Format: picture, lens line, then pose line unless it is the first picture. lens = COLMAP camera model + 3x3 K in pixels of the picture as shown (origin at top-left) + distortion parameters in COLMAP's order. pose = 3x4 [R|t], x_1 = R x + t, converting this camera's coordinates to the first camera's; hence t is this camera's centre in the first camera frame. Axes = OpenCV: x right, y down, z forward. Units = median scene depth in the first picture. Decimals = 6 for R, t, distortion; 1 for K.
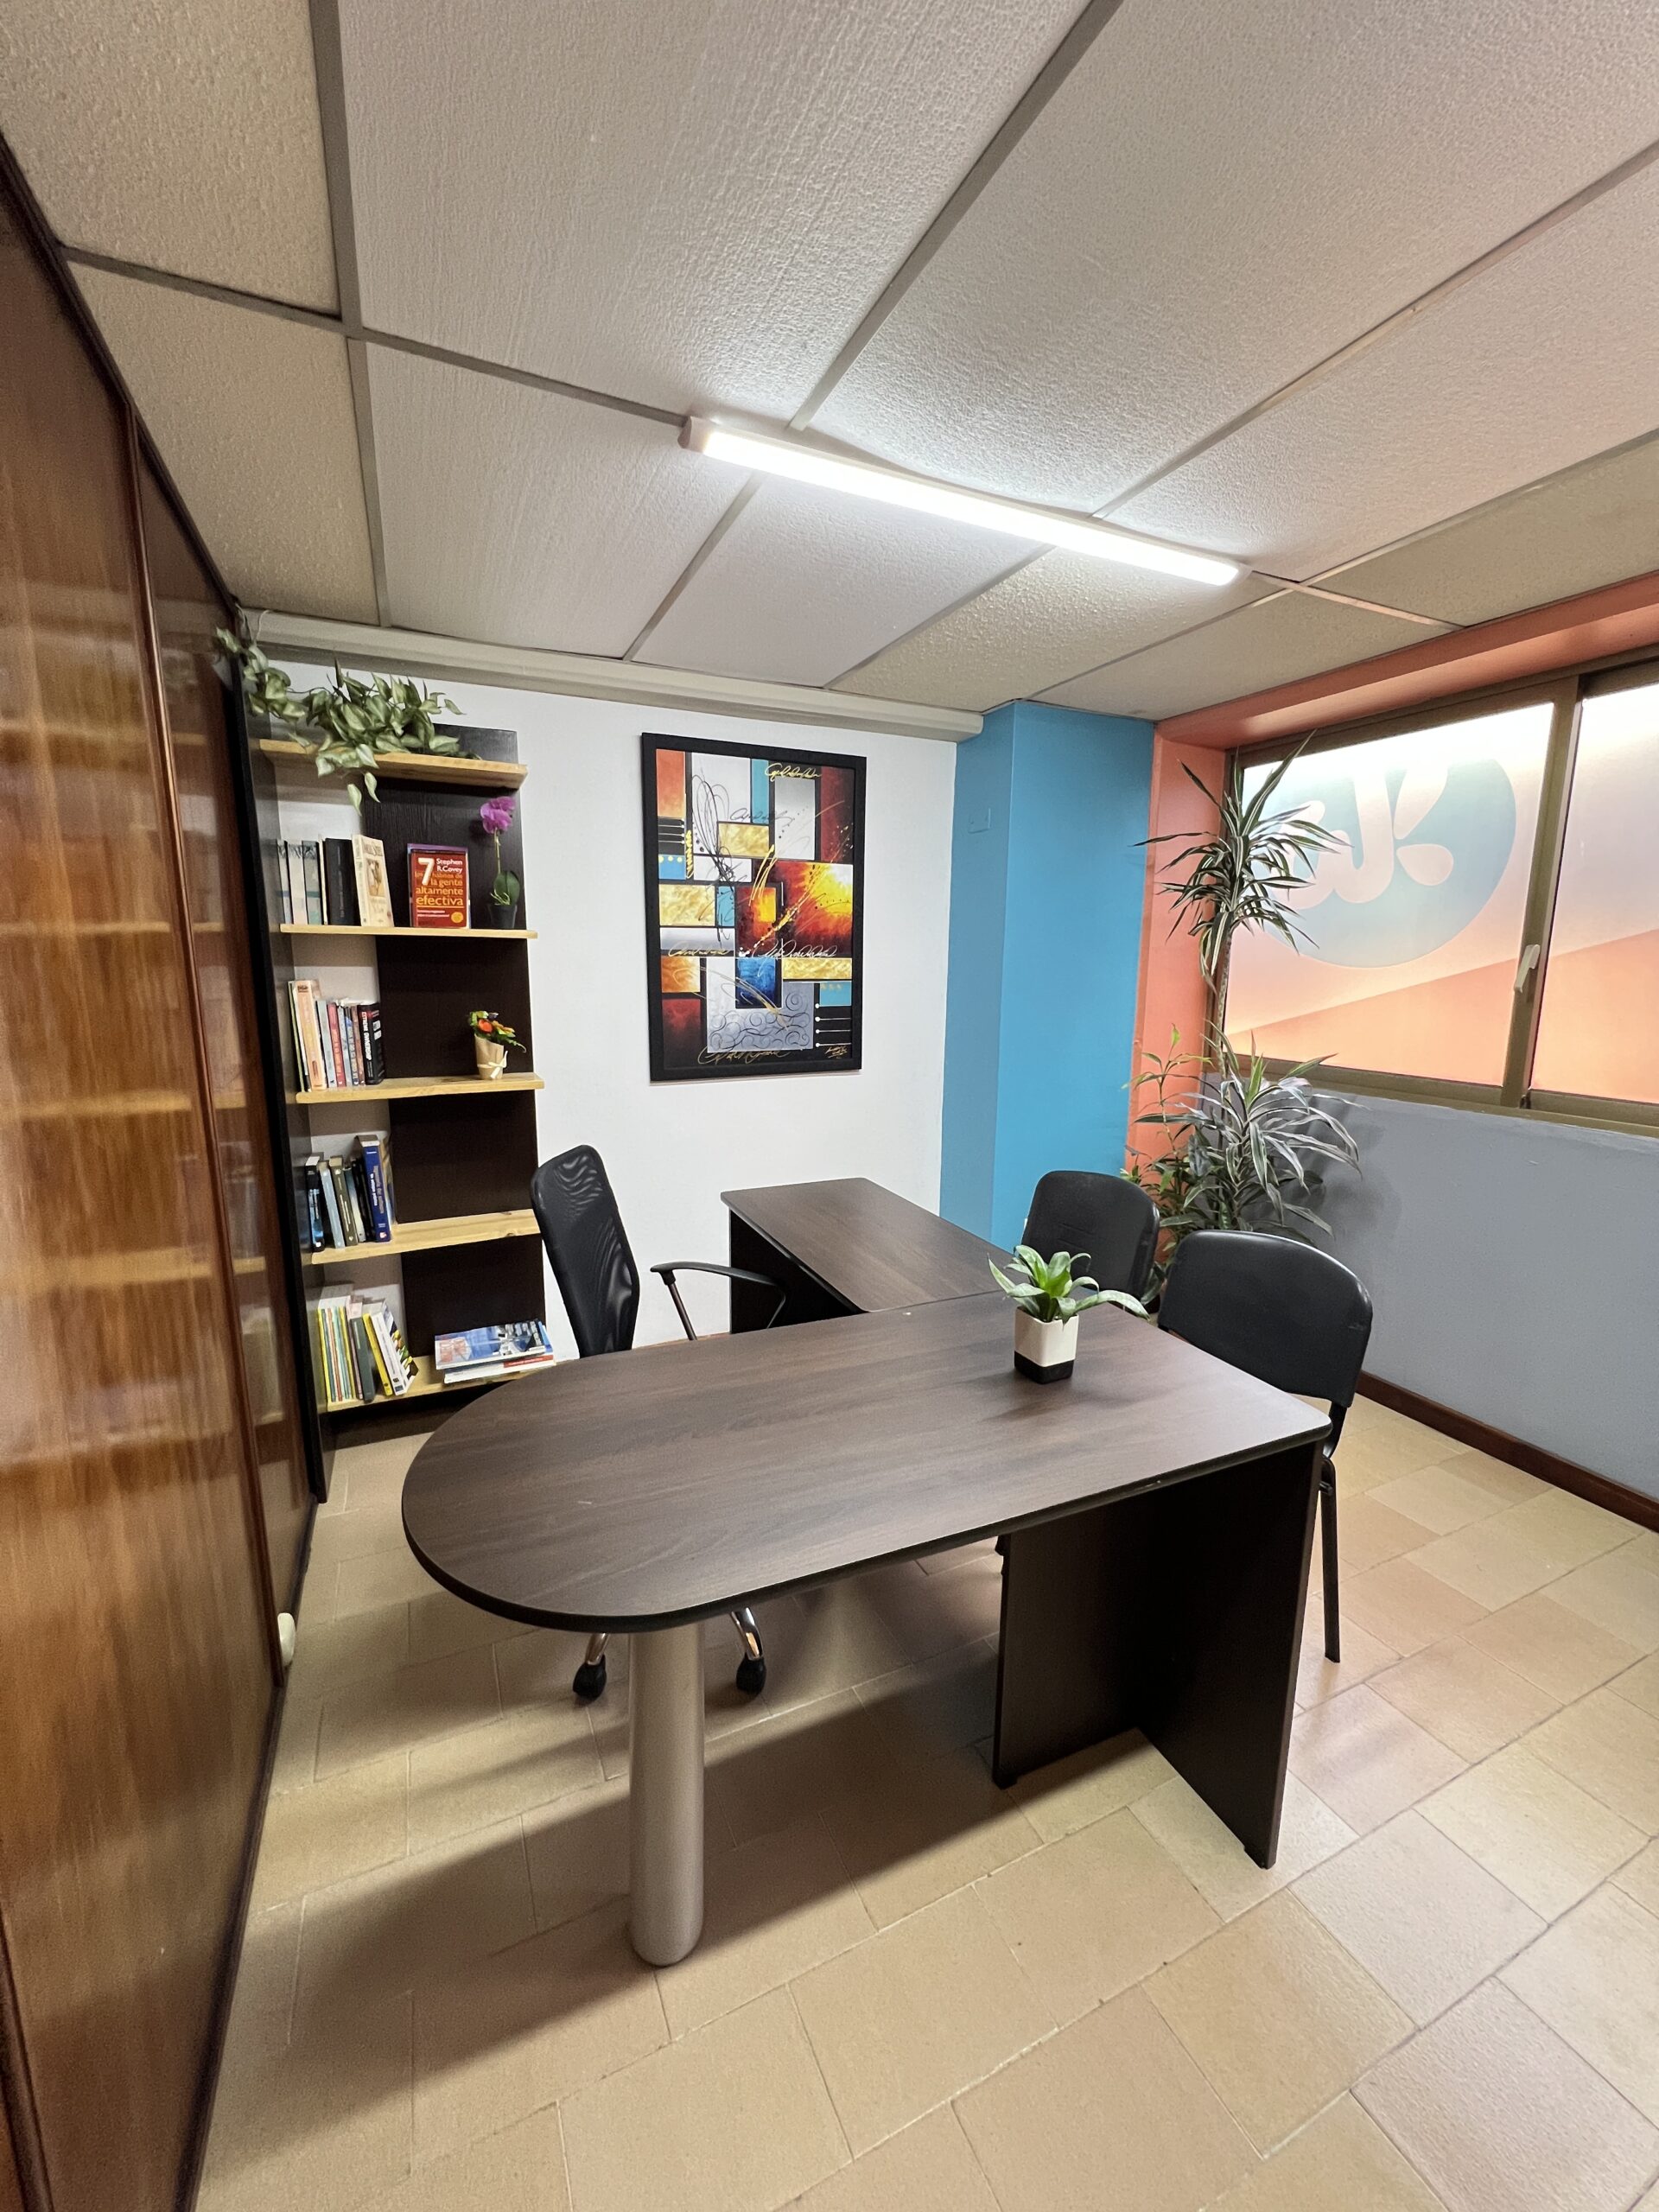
lens RADIAL K [[889.6, 0, 826.5], [0, 889.6, 1101.7], [0, 0, 1]] dist [0.001641, 0.000366]
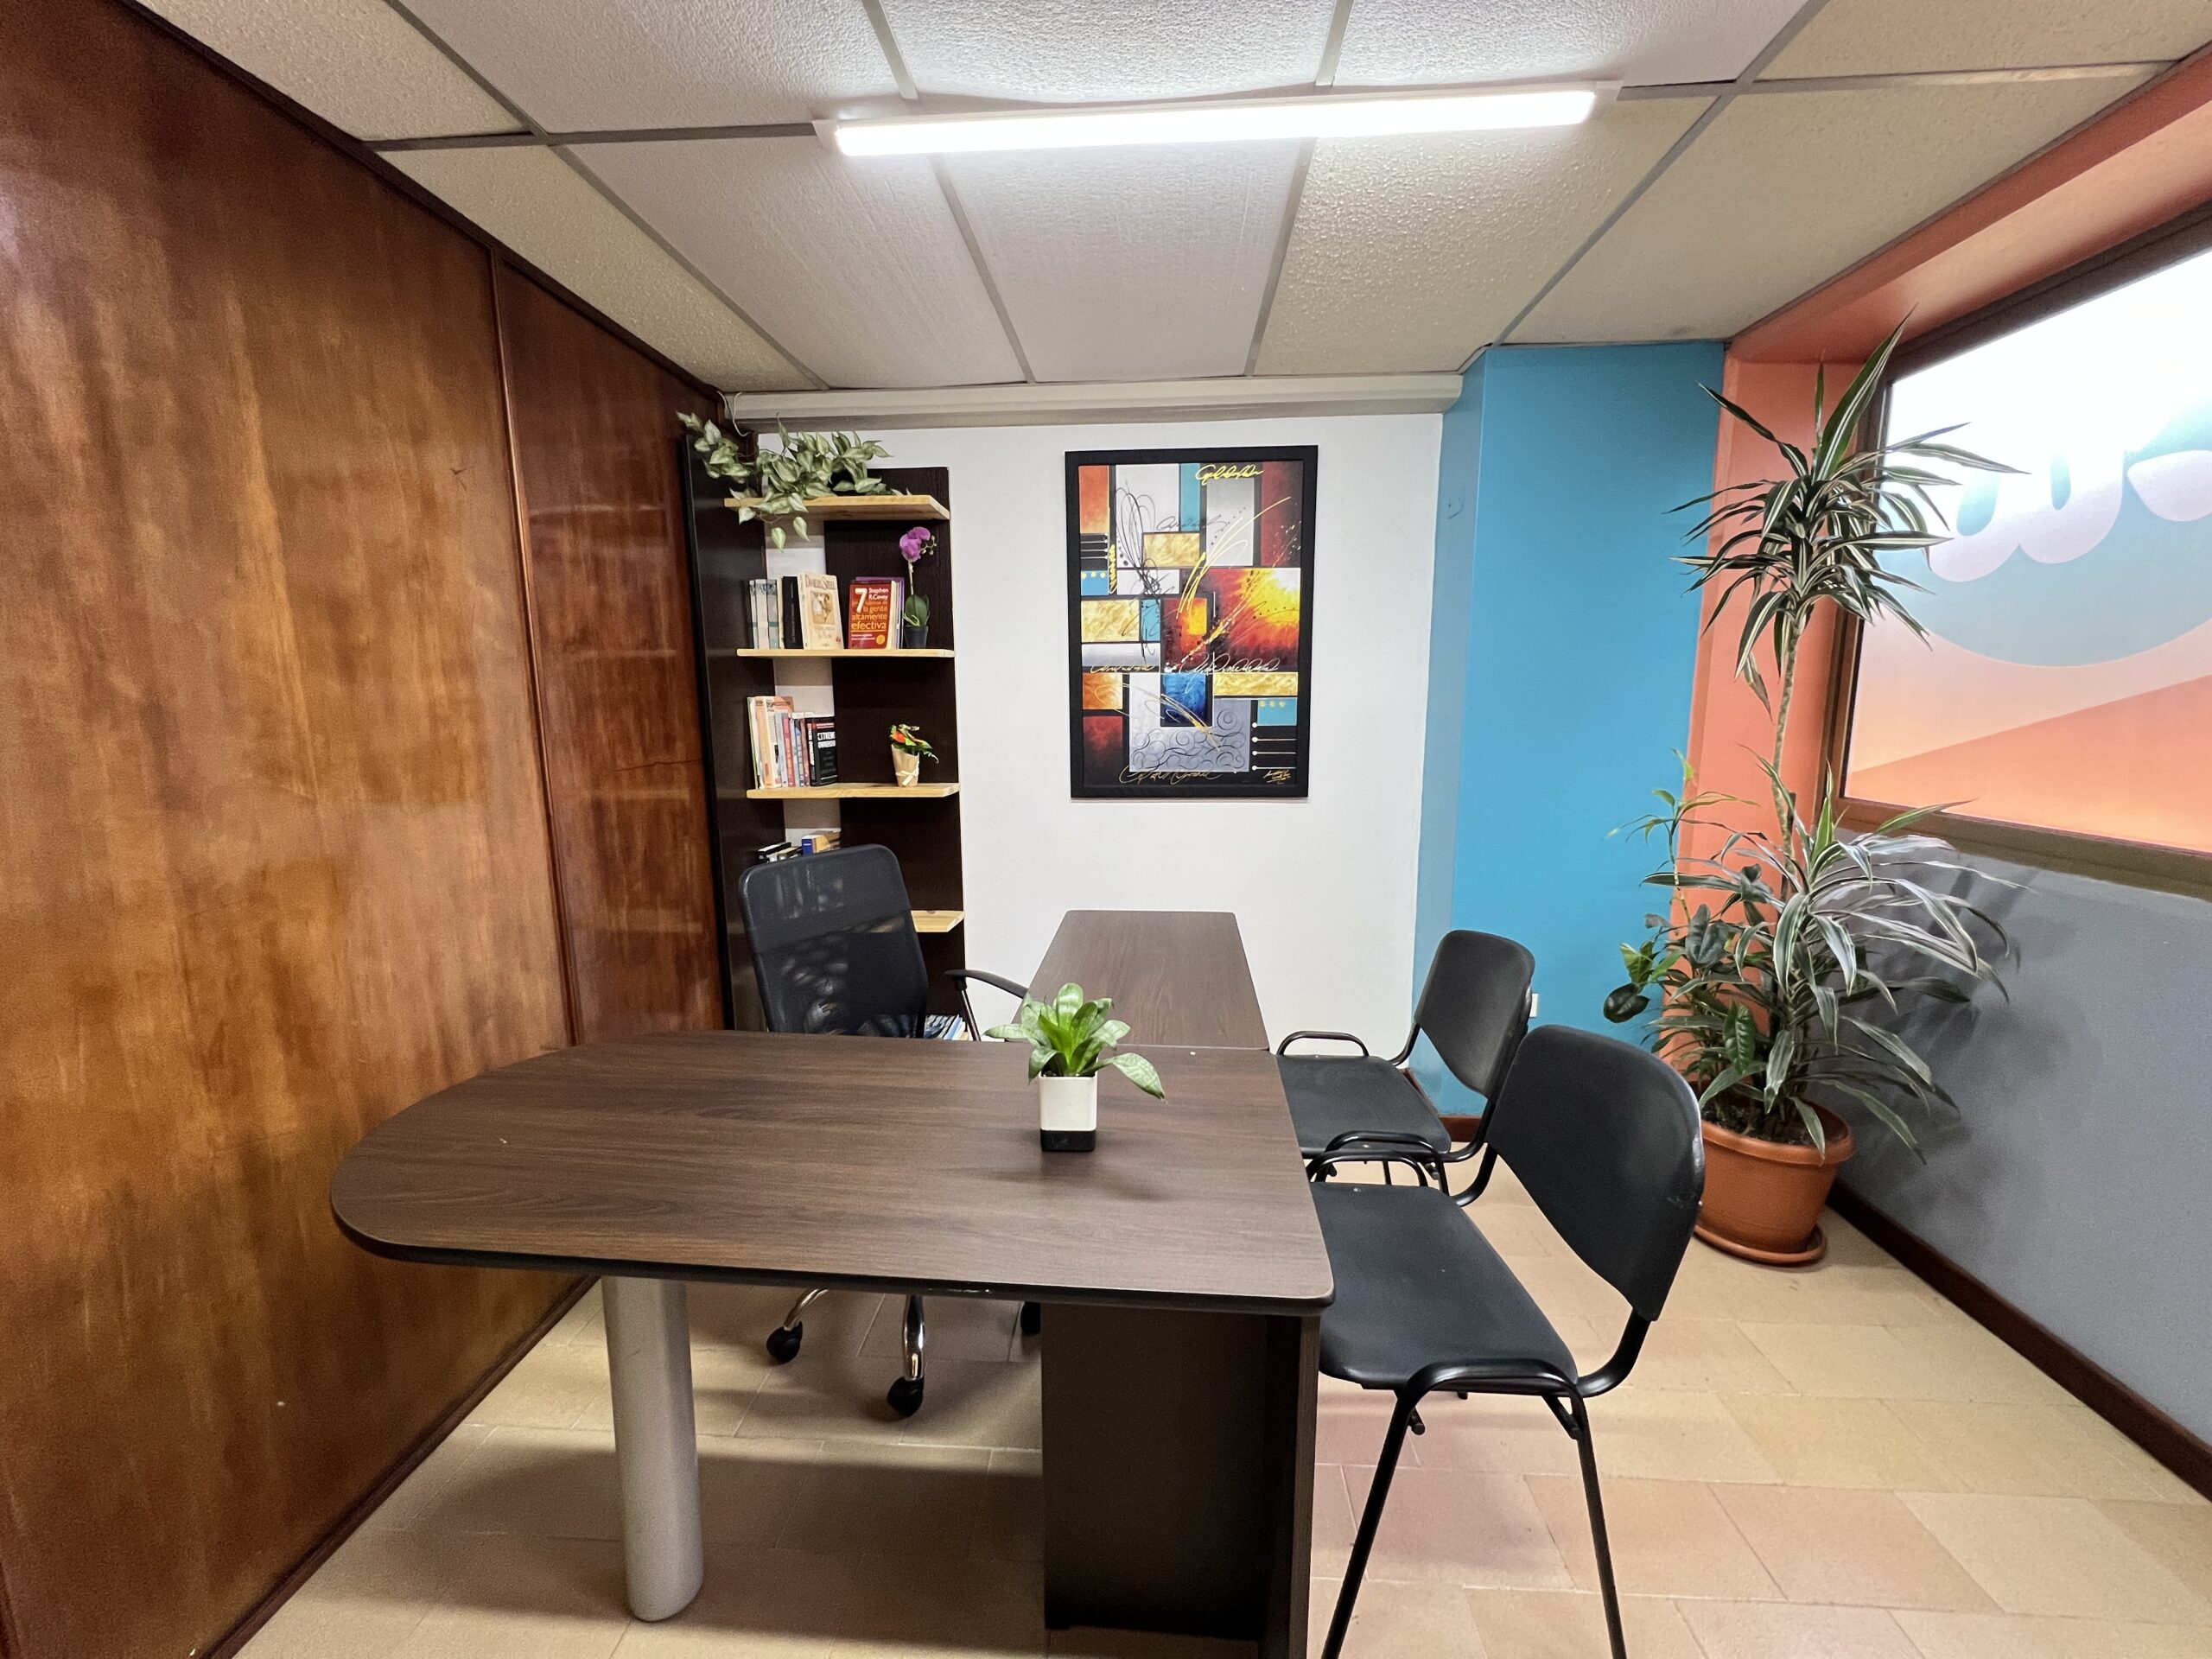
lens RADIAL K [[889.6, 0, 1106.2], [0, 889.6, 825.6], [0, 0, 1]] dist [0.001641, 0.000366]
pose [[0.876482, 0.058149, -0.477910, 0.334127], [-0.066094, 0.997813, 0.000191, 0.005754], [0.476876, 0.031420, 0.878409, 0.143787]]
